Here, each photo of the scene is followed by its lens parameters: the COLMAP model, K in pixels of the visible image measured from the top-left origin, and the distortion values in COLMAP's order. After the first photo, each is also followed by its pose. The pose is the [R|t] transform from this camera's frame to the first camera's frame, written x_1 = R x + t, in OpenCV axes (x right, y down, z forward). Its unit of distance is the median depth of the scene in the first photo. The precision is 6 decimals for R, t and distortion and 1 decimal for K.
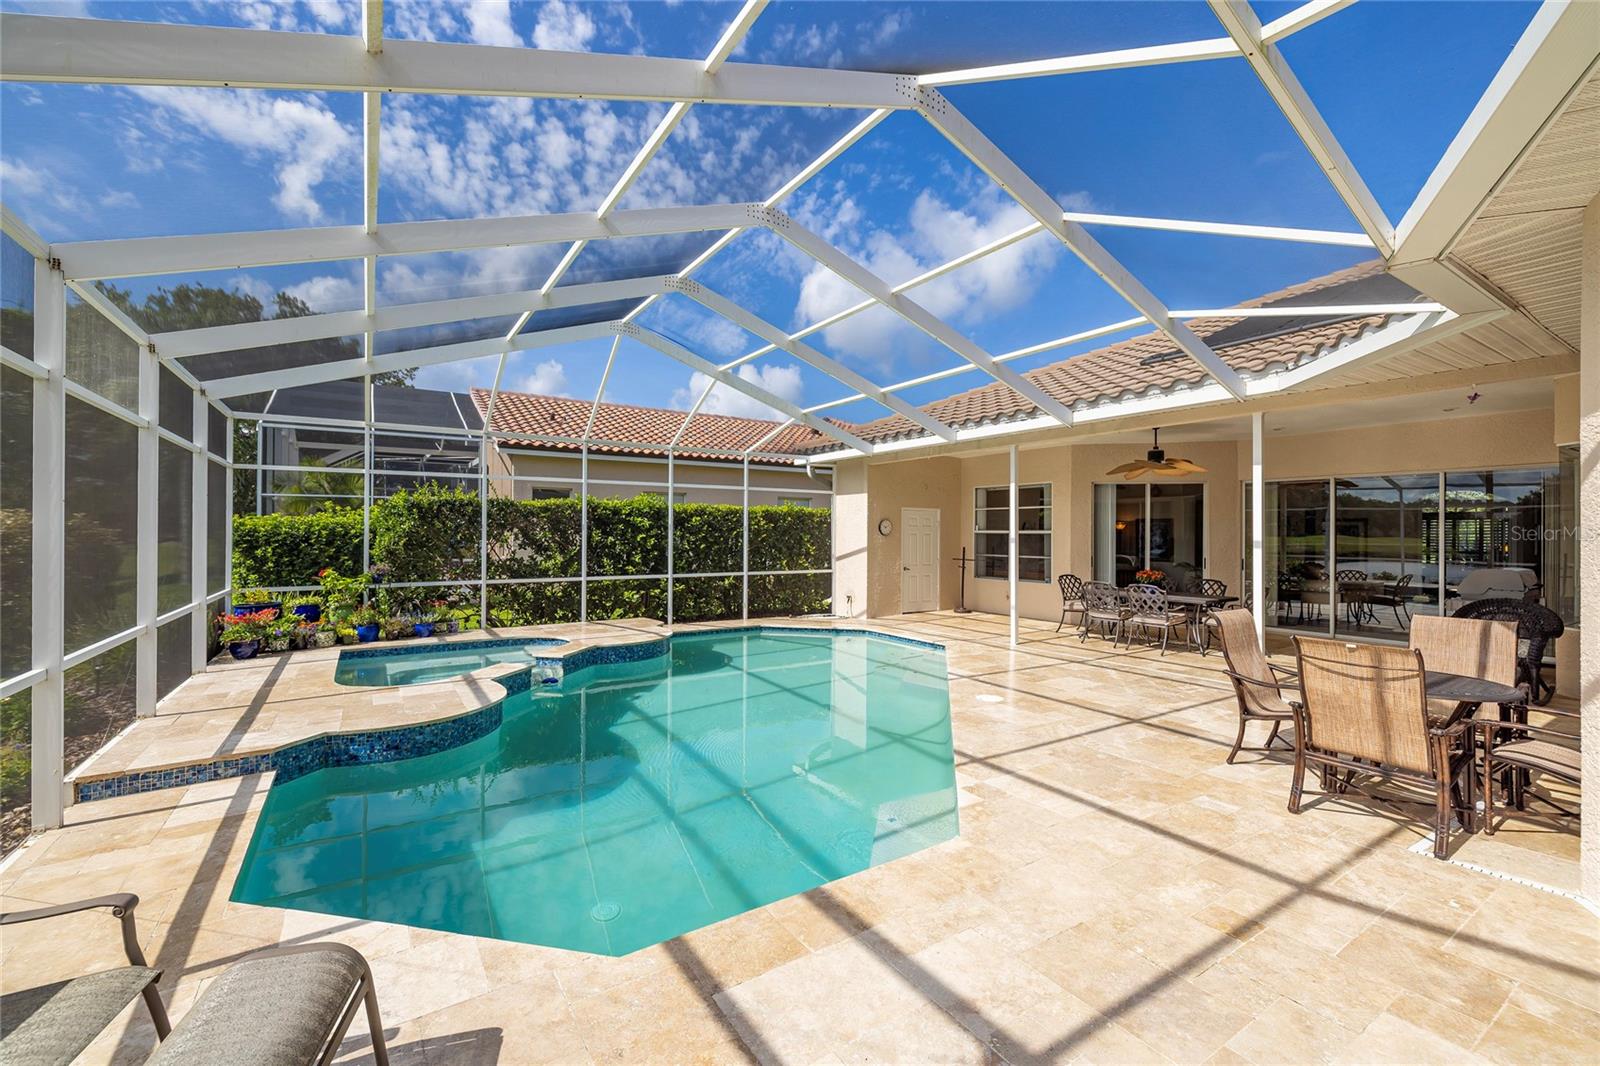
lens RADIAL K [[675.1, 0, 795.3], [0, 675.1, 537.7], [0, 0, 1]] dist [0.021295, 0.000283]
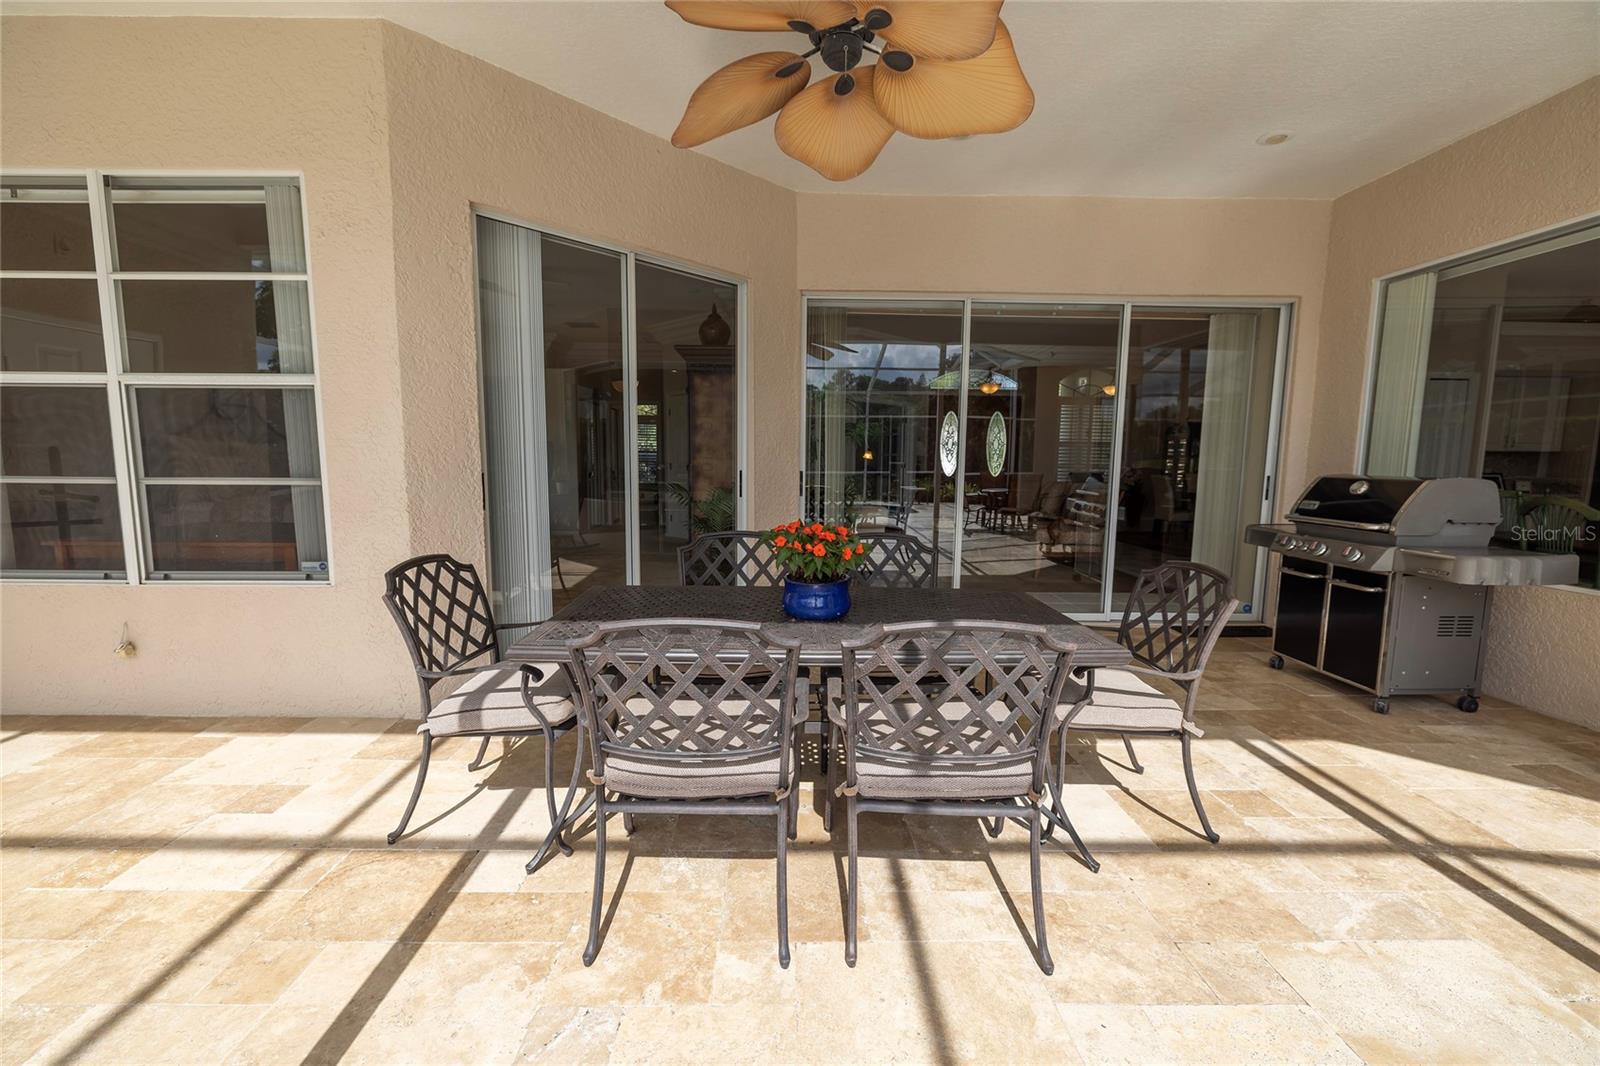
lens RADIAL K [[656.9, 0, 790.6], [0, 656.9, 531.5], [0, 0, 1]] dist [-0.000774, -0.000059]
pose [[0.530264, -0.096299, 0.842346, 0.265724], [0.001806, 0.993655, 0.112461, 0.021017], [-0.847831, -0.058112, 0.527073, 0.733365]]
